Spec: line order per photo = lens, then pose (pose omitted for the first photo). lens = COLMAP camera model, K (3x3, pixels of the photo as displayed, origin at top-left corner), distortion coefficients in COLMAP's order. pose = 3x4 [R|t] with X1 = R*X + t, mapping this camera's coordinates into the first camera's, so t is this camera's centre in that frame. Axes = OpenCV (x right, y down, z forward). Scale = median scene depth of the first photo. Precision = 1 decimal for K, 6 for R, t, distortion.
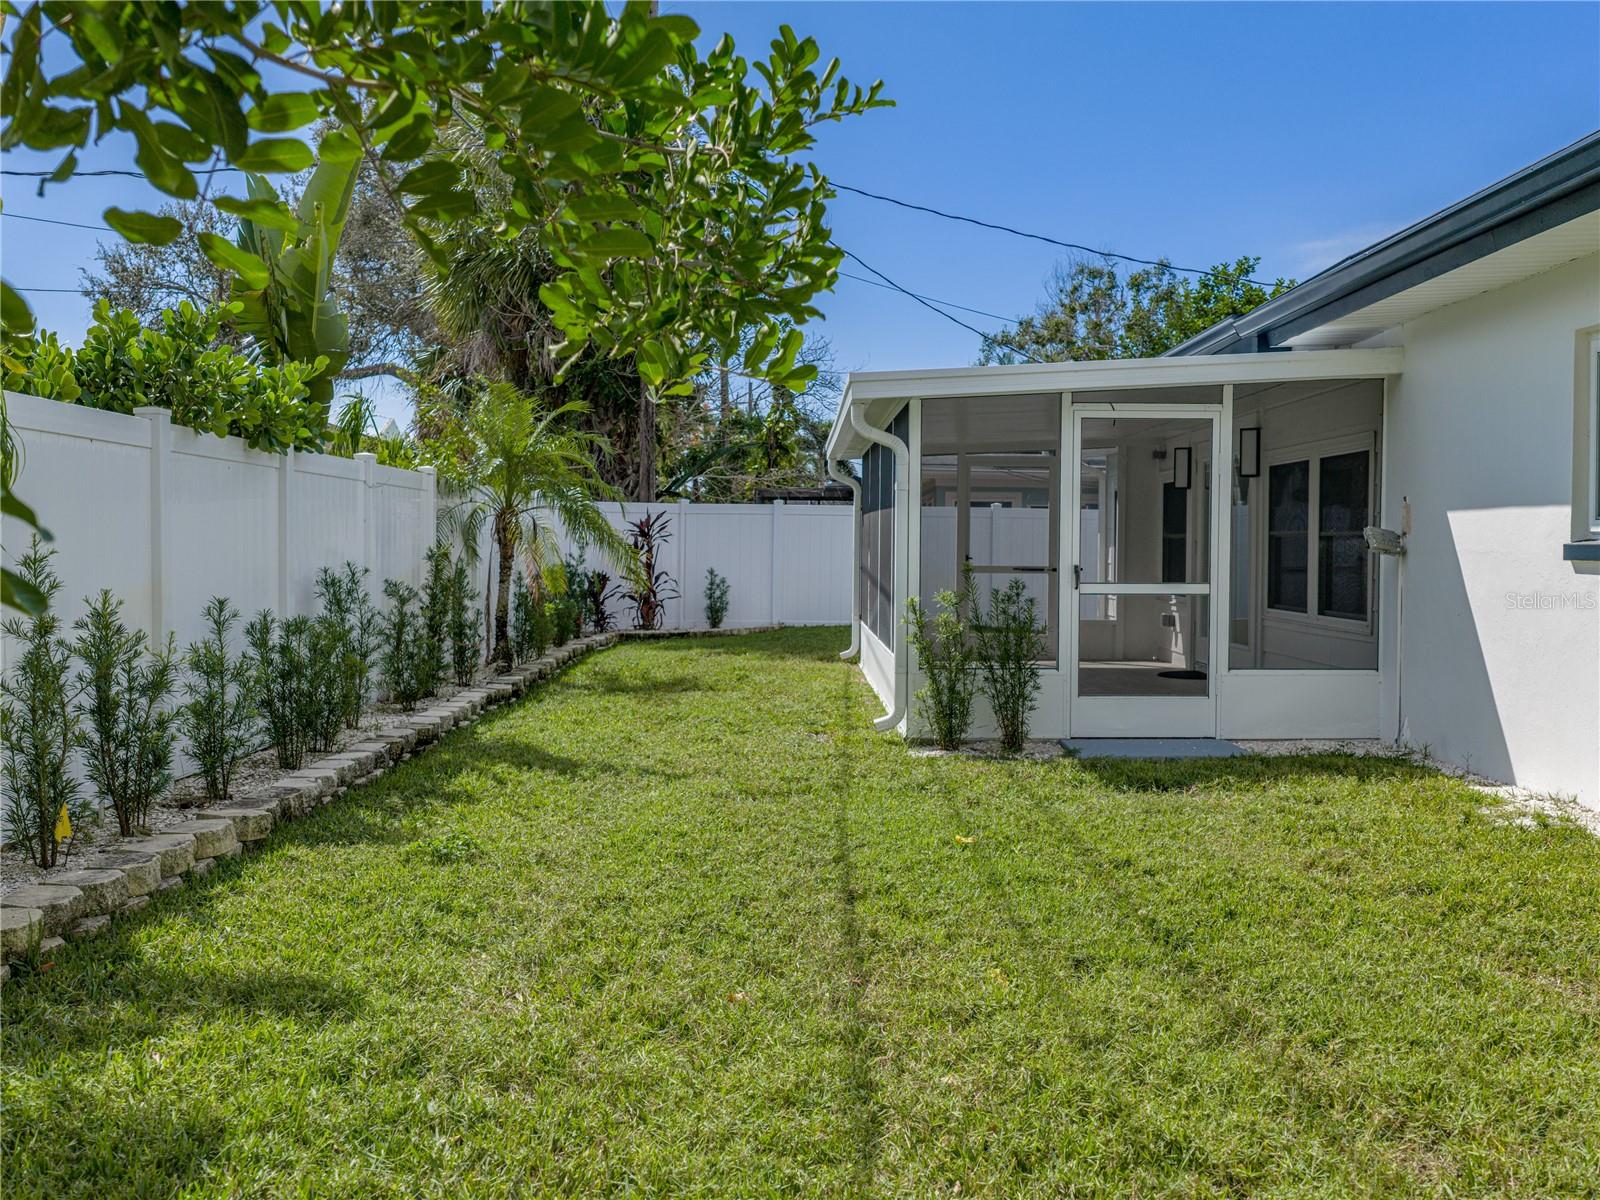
lens RADIAL K [[1622.6, 0, 800.0], [0, 1622.6, 600.0], [0, 0, 1]] dist [0.007976, 0.000772]
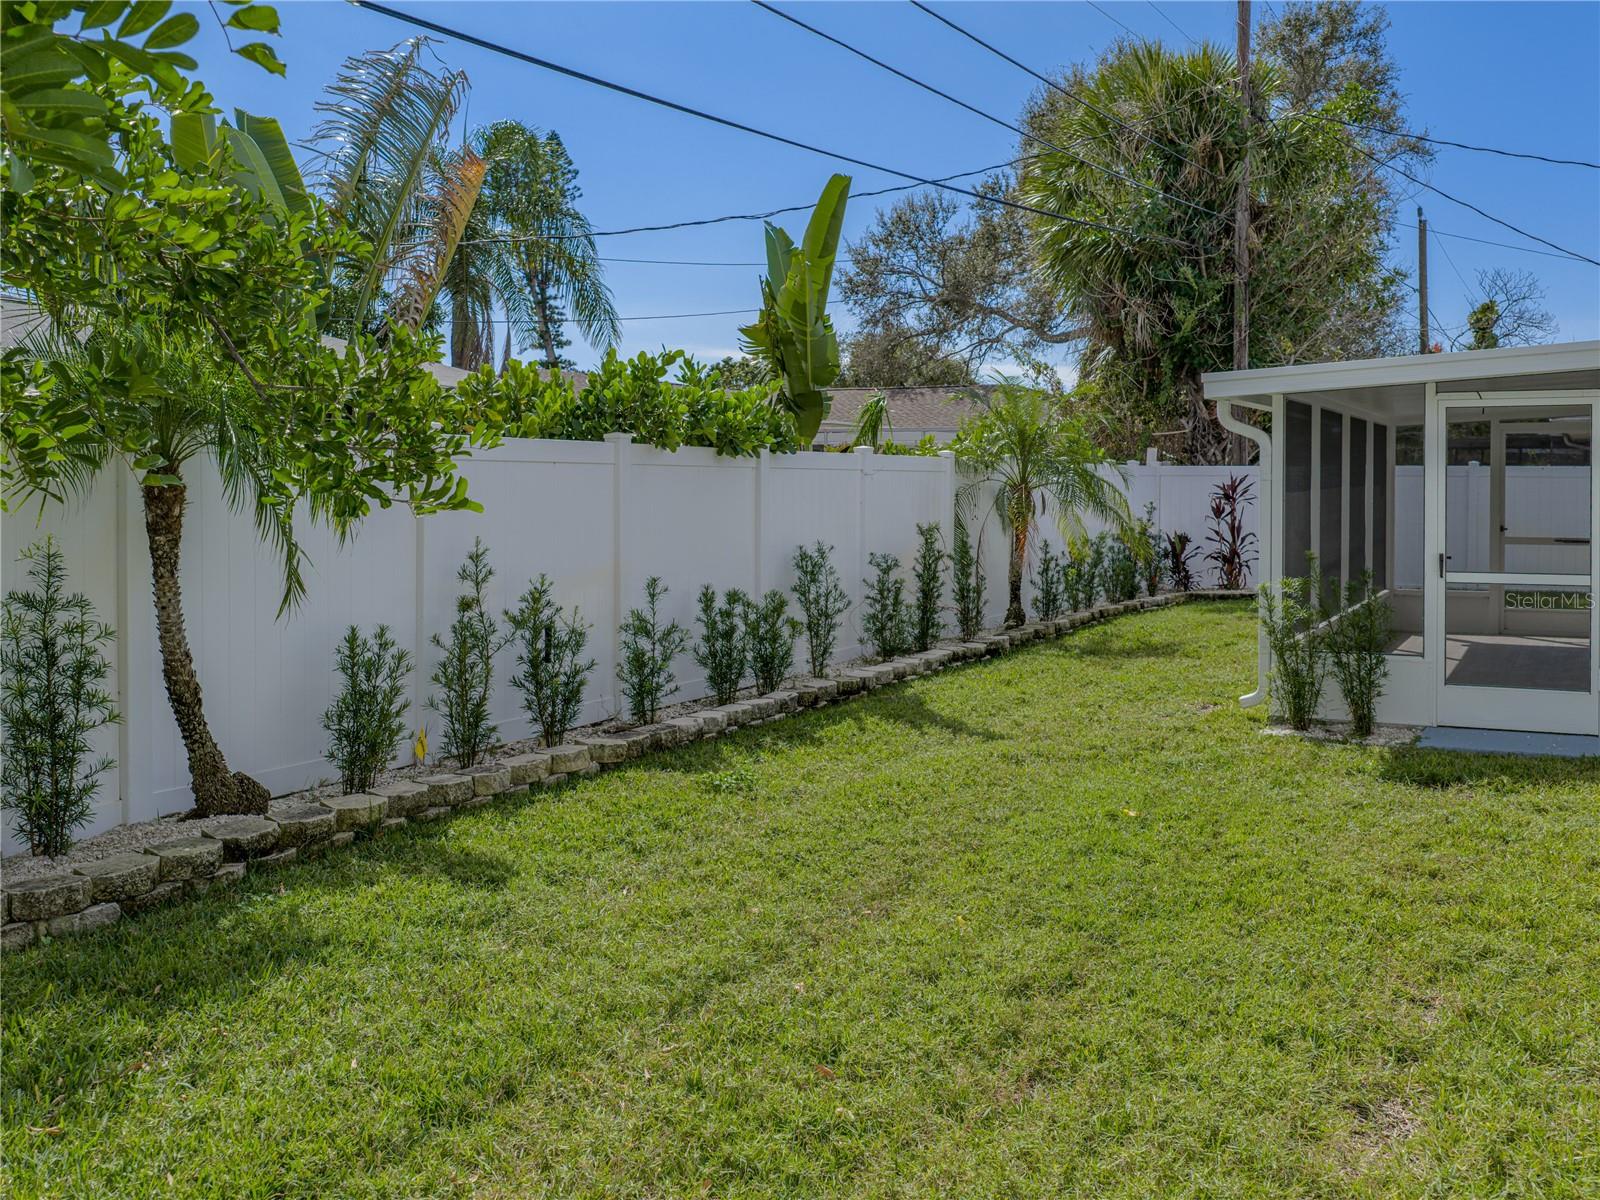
lens RADIAL K [[1622.0, 0, 800.8], [0, 1622.0, 476.5], [0, 0, 1]] dist [0.015132, 0.003999]
pose [[0.870522, -0.007651, -0.492070, 0.322867], [-0.008662, 0.999486, -0.030865, -0.034954], [0.492053, 0.031131, 0.870008, -0.075119]]
